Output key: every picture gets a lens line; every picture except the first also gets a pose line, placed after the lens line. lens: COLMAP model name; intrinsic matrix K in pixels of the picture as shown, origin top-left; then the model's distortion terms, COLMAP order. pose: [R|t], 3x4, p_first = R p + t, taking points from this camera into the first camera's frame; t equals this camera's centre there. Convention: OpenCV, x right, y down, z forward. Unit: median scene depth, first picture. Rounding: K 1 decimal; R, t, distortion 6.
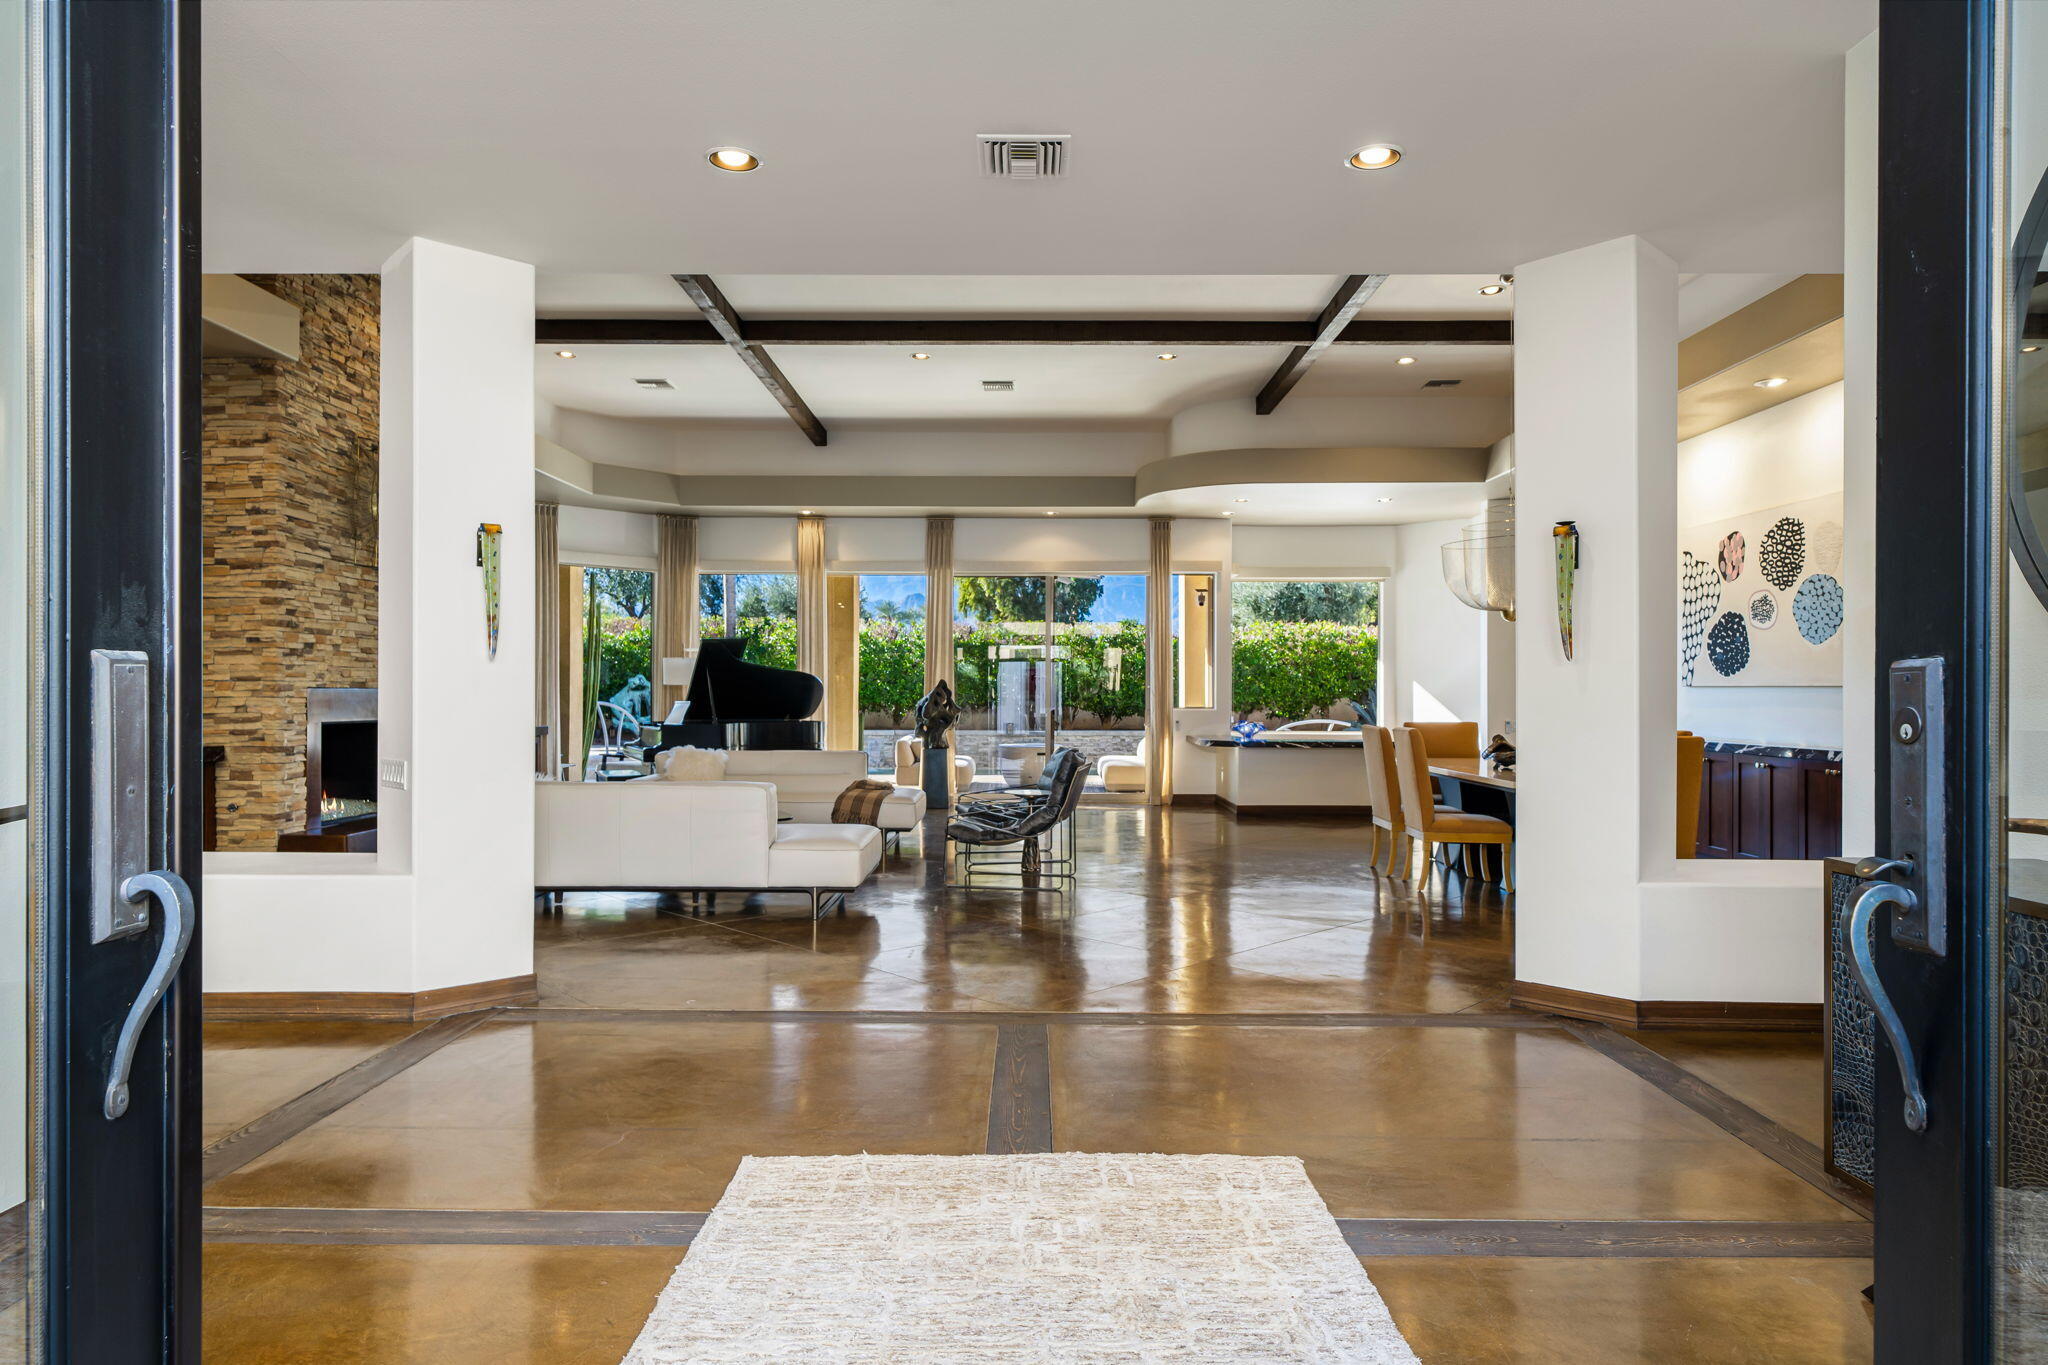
lens RADIAL K [[1002.3, 0, 1036.8], [0, 1002.3, 696.7], [0, 0, 1]] dist [-0.000274, 0.000868]
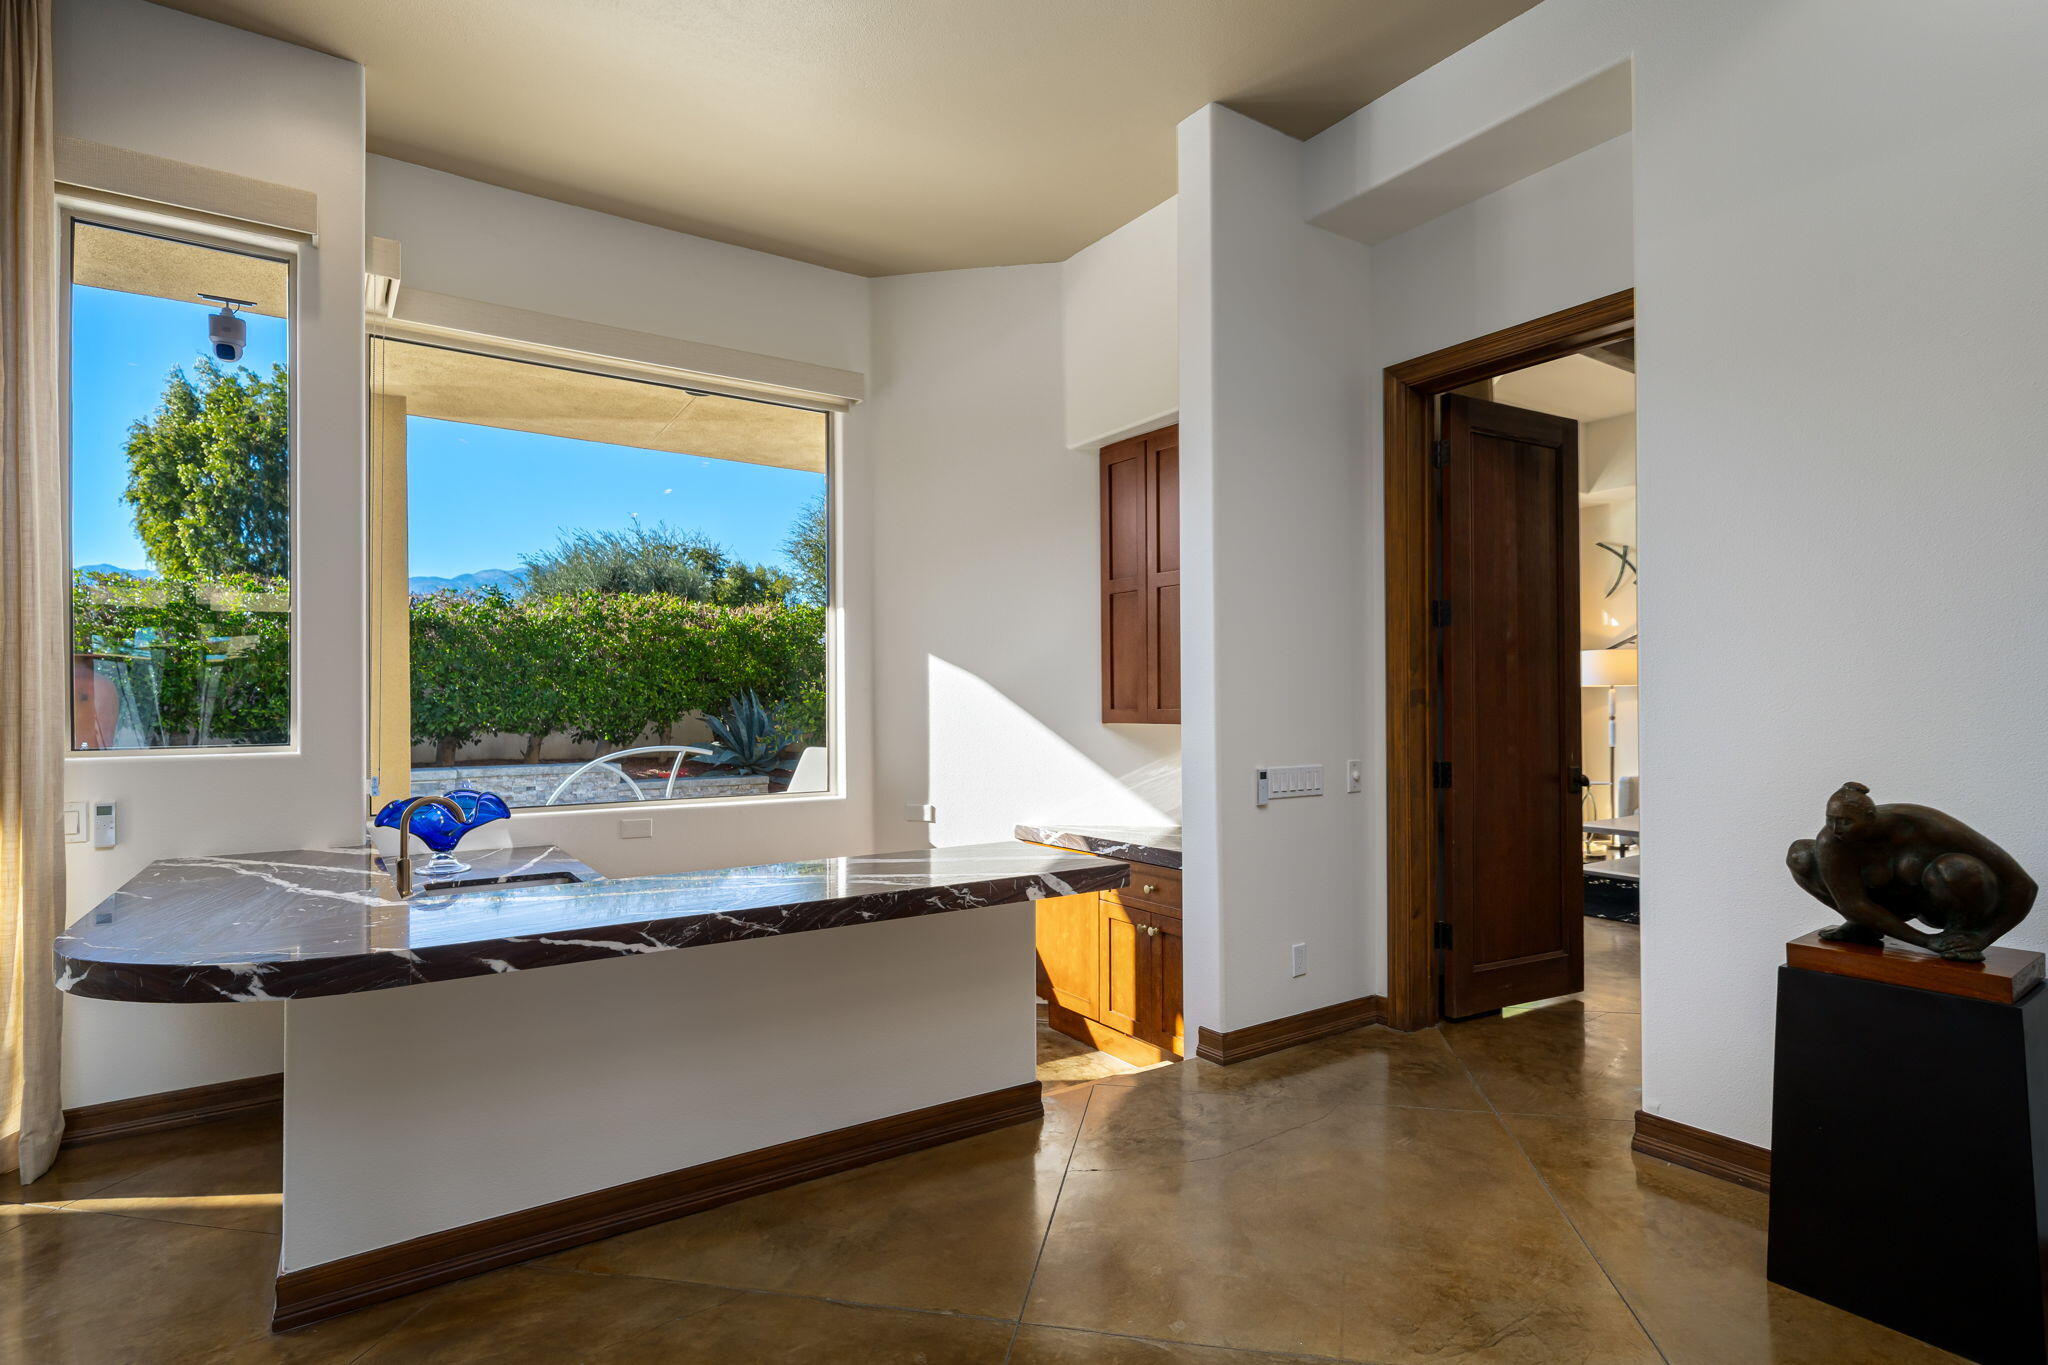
lens RADIAL K [[1002.3, 0, 987.6], [0, 1002.3, 702.9], [0, 0, 1]] dist [-0.000274, 0.000868]
pose [[0.829487, -0.004231, 0.558510, 0.391788], [0.006794, 0.999974, -0.002515, -0.001244], [-0.558484, 0.005881, 0.829494, 1.388952]]
